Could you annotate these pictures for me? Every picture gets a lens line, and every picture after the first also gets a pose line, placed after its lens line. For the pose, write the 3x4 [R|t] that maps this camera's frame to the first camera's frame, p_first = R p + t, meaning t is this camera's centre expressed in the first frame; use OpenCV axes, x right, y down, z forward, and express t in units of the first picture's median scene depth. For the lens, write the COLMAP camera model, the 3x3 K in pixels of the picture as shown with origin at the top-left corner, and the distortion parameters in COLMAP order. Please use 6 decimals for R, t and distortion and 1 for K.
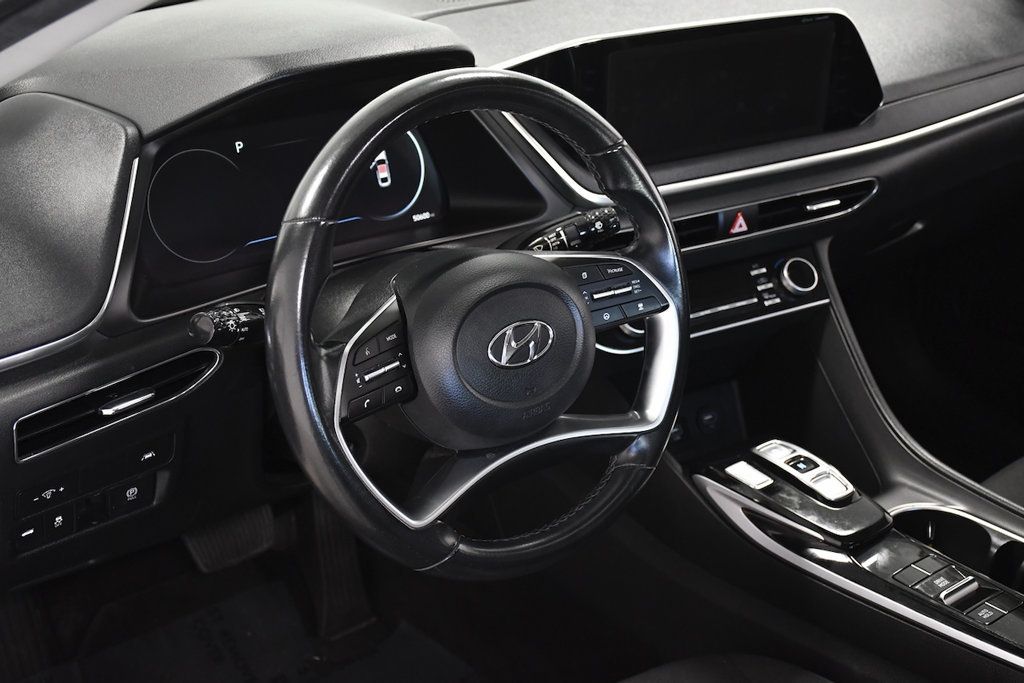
lens RADIAL K [[1422.3, 0, 517.0], [0, 1422.3, 350.2], [0, 0, 1]] dist [0.205609, 0.000000]
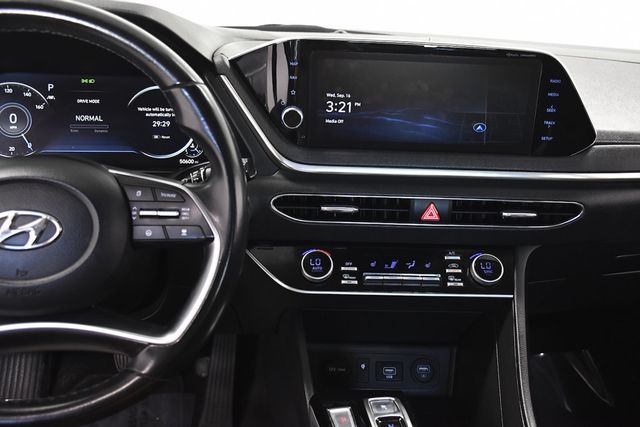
lens RADIAL K [[612.3, 0, 308.4], [0, 612.3, 213.0], [0, 0, 1]] dist [0.026033, 0.000000]
pose [[0.860985, 0.171667, -0.478785, 0.333825], [-0.233498, 0.969671, -0.072220, -0.028070], [0.451866, 0.173976, 0.874957, 0.529126]]
